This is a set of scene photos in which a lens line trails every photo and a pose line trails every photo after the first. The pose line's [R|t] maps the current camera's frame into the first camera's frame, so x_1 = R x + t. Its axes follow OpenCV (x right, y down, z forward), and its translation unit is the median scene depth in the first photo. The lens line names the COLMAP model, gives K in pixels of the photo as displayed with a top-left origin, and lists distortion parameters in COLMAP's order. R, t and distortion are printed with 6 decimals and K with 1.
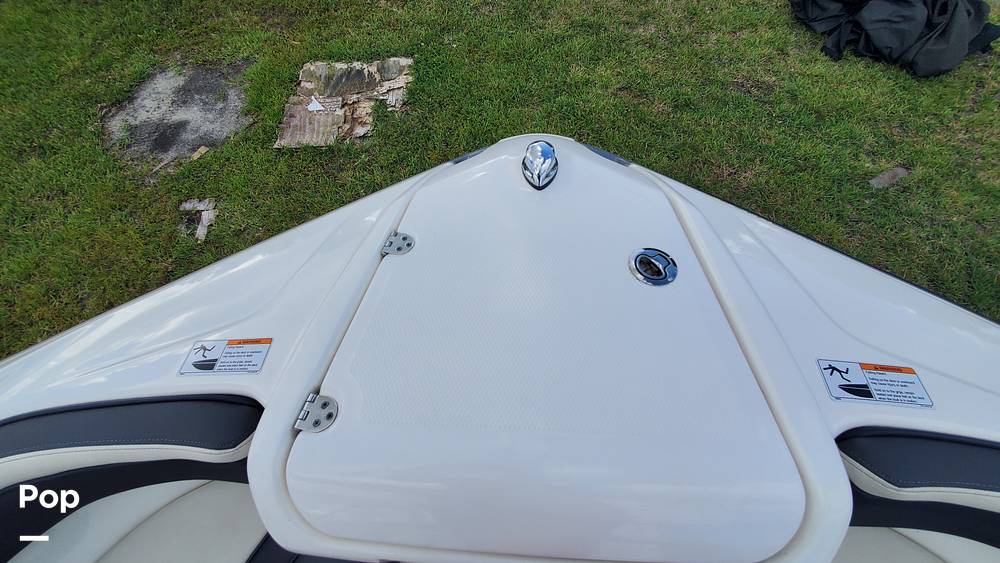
lens RADIAL K [[404.0, 0, 506.8], [0, 404.0, 292.1], [0, 0, 1]] dist [0.000949, -0.000261]
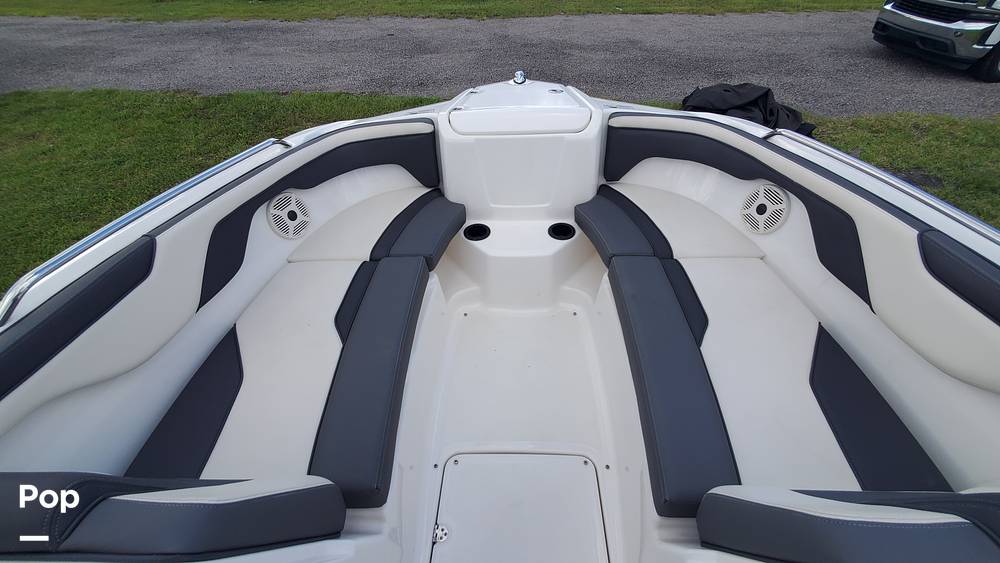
lens RADIAL K [[404.0, 0, 507.7], [0, 404.0, 286.7], [0, 0, 1]] dist [0.000949, -0.000261]
pose [[0.999320, -0.010629, 0.035295, -0.024823], [0.021021, 0.950893, -0.308806, 0.398162], [-0.030280, 0.309338, 0.950470, -0.256897]]
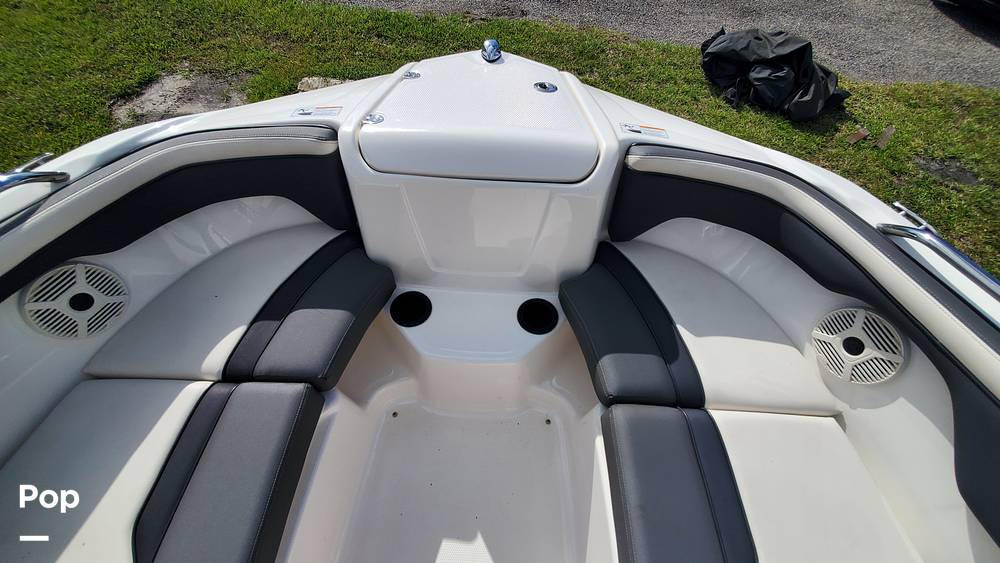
lens RADIAL K [[404.0, 0, 510.2], [0, 404.0, 289.5], [0, 0, 1]] dist [0.000949, -0.000261]
pose [[0.995438, 0.033069, 0.089494, 0.008343], [-0.020898, 0.990805, -0.133671, 0.193369], [-0.093092, 0.131191, 0.986977, -0.130149]]
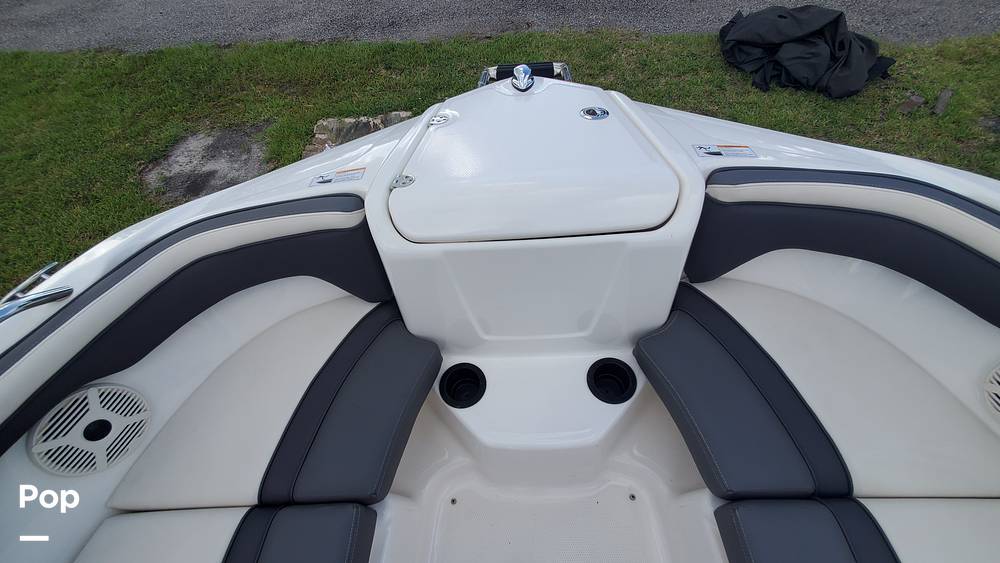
lens RADIAL K [[404.0, 0, 508.8], [0, 404.0, 287.9], [0, 0, 1]] dist [0.000949, -0.000261]
pose [[0.997462, -0.067432, 0.022859, -0.013011], [0.070219, 0.984763, -0.159096, 0.143624], [-0.011782, 0.160297, 0.986998, -0.084173]]
